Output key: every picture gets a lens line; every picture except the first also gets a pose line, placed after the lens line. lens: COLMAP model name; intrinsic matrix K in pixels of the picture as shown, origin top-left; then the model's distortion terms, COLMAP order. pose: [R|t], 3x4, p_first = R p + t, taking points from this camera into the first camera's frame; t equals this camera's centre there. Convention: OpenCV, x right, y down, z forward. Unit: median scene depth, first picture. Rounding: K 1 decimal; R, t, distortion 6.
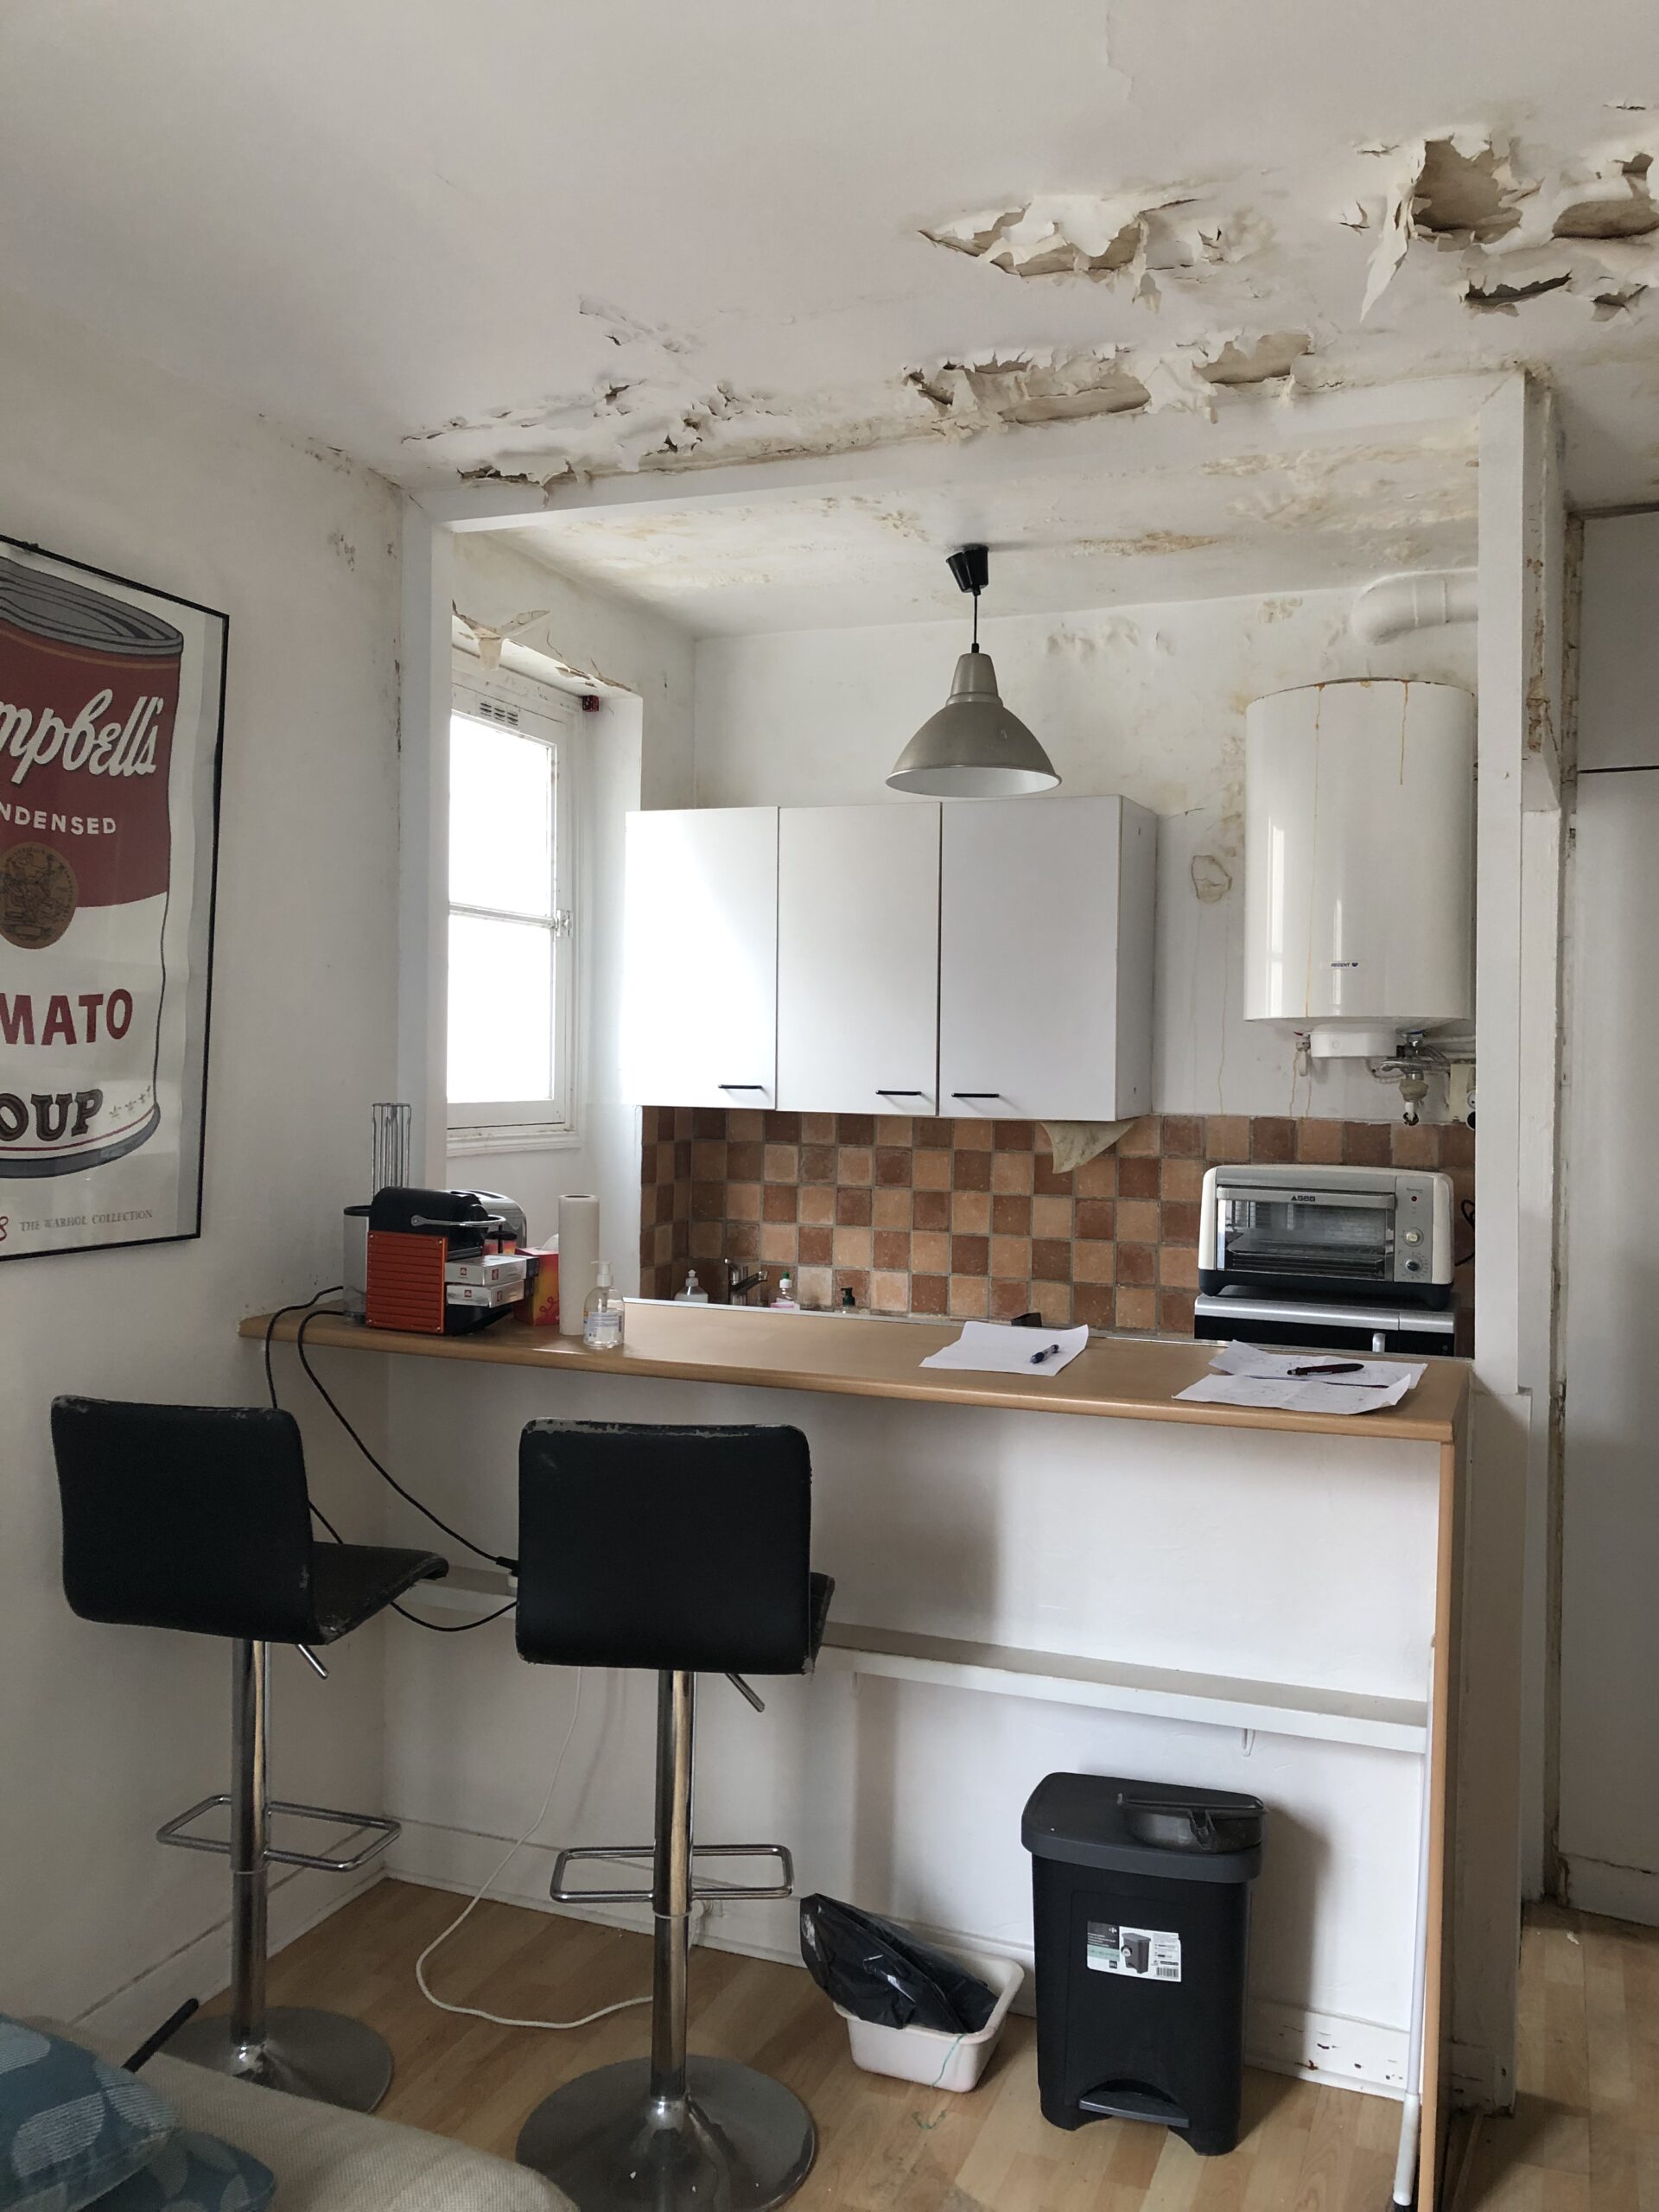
lens RADIAL K [[1793.0, 0, 829.5], [0, 1793.0, 1106.0], [0, 0, 1]] dist [0.003608, -0.005714]
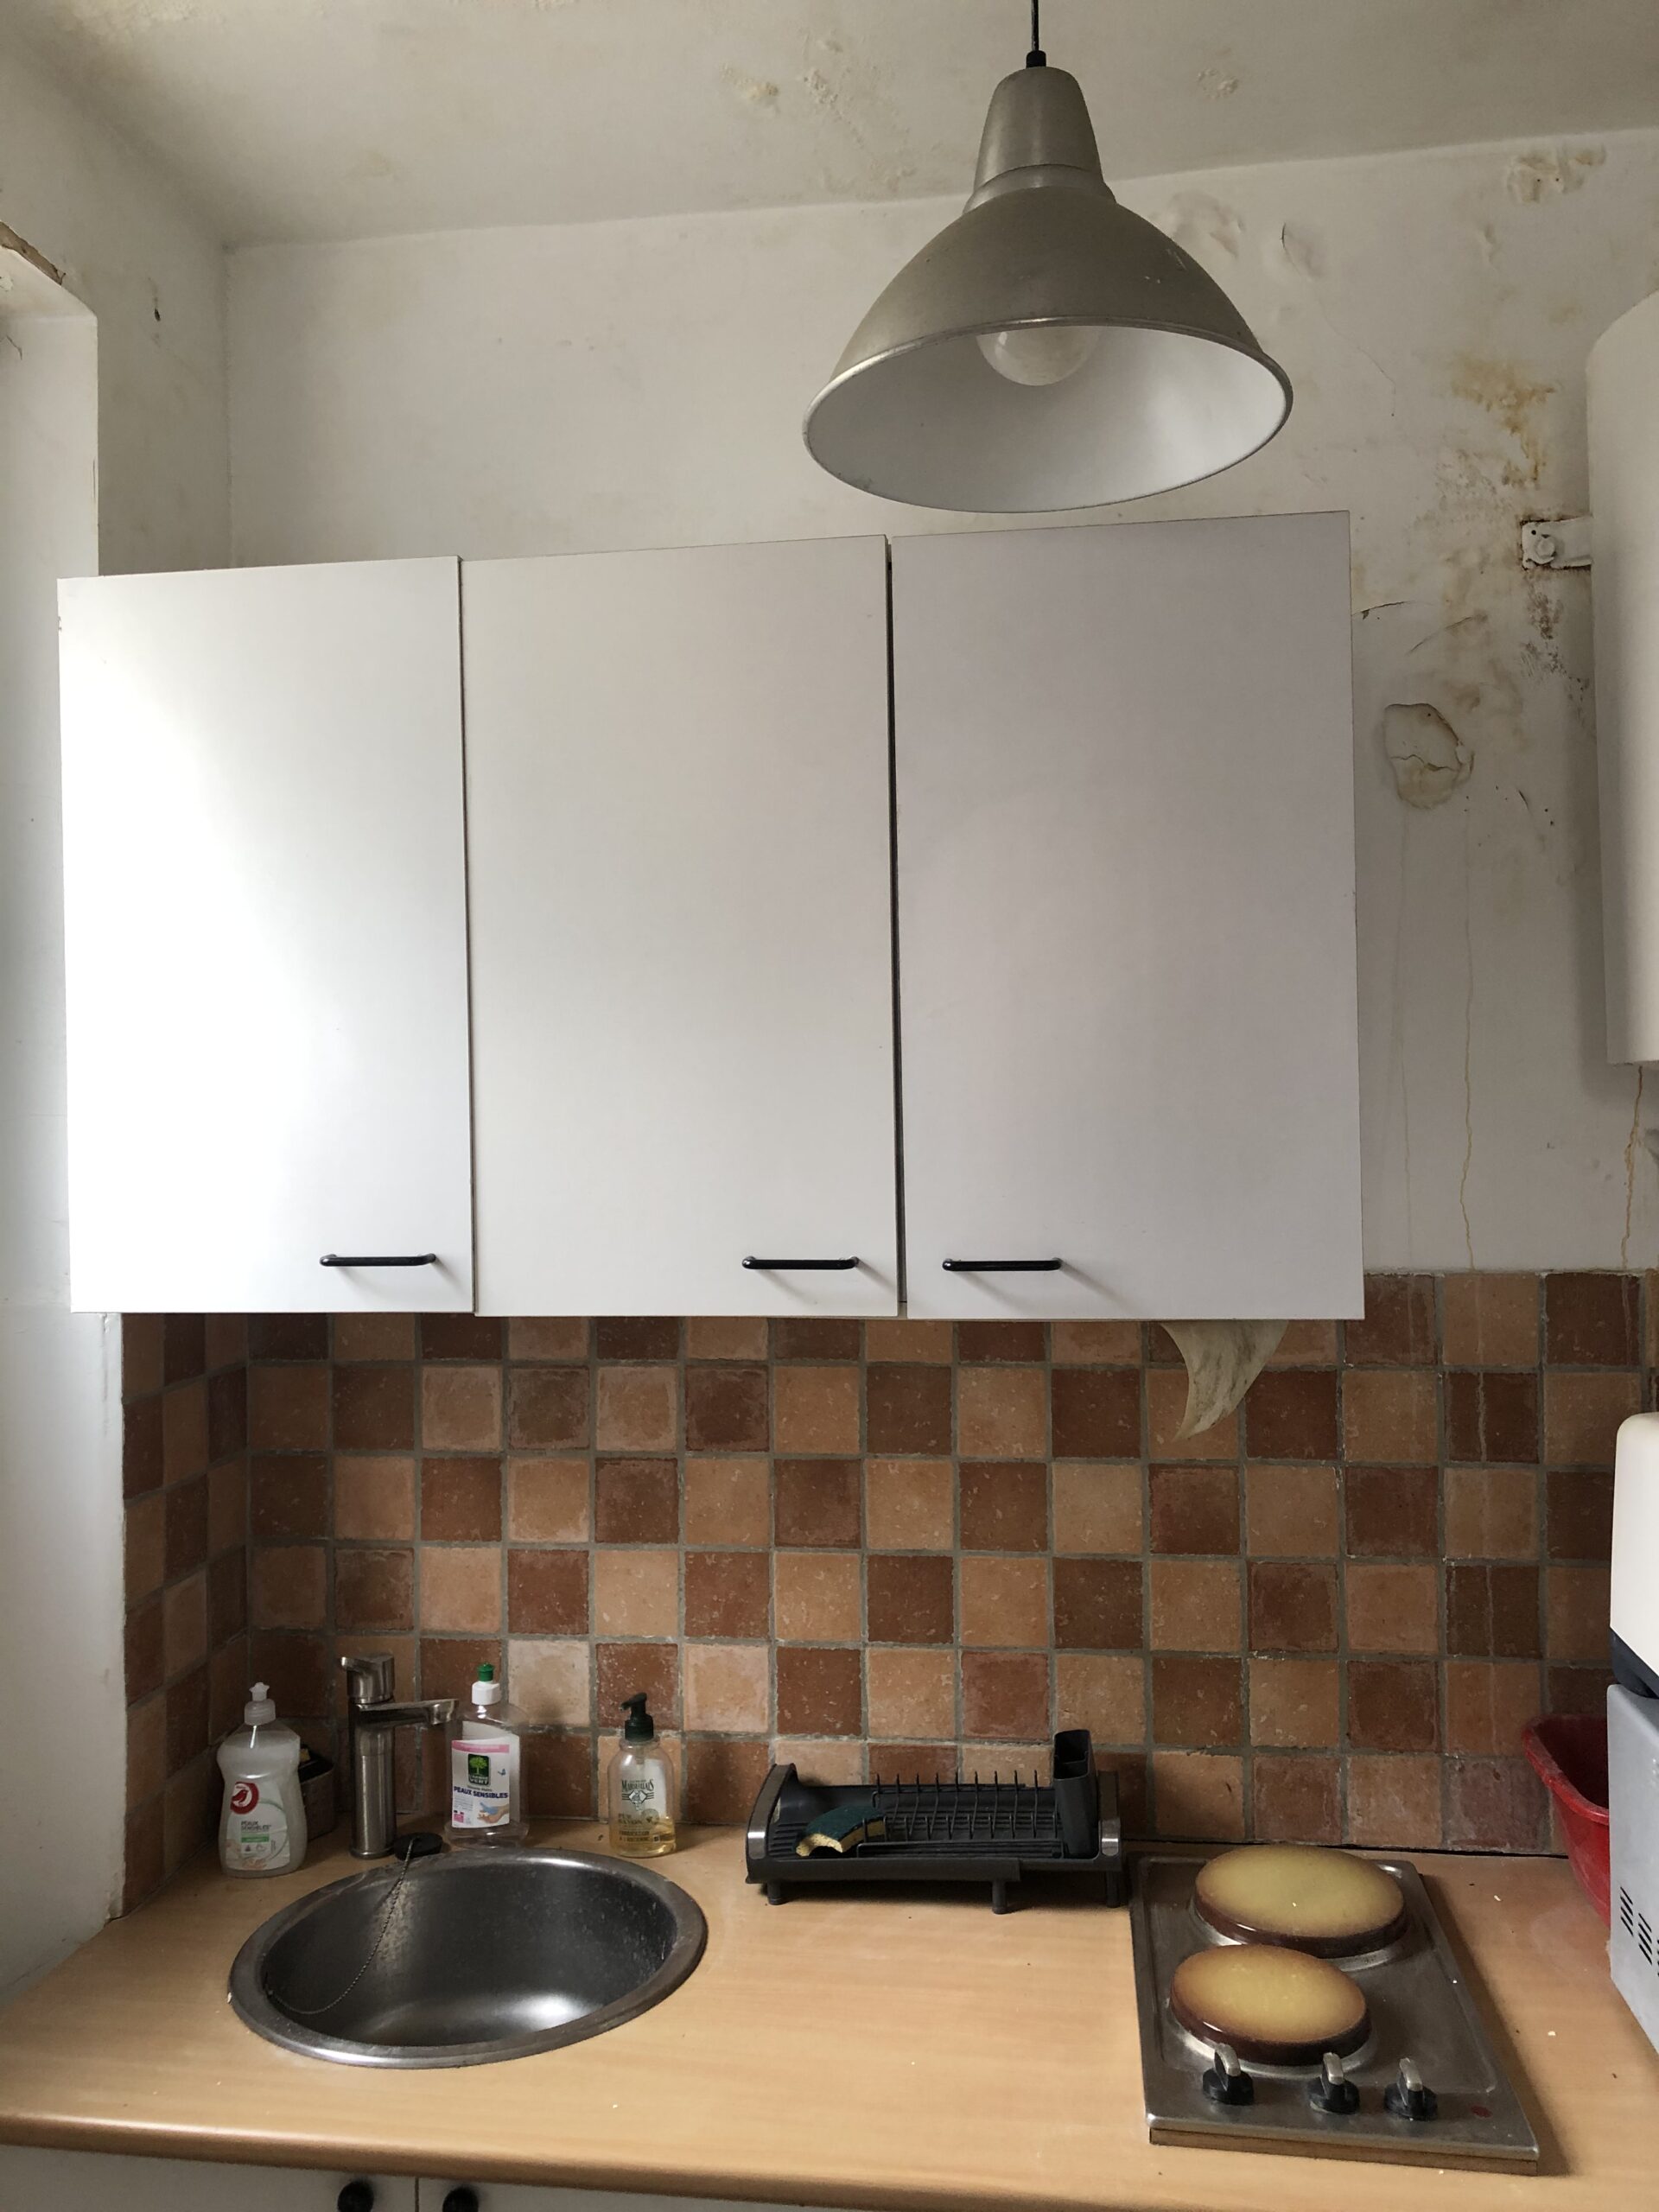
lens RADIAL K [[1793.0, 0, 829.5], [0, 1793.0, 1106.0], [0, 0, 1]] dist [0.003608, -0.005714]
pose [[0.967811, -0.028635, 0.250044, -0.049501], [0.034865, 0.999181, -0.020520, -0.031278], [-0.249252, 0.028578, 0.968017, 0.567217]]
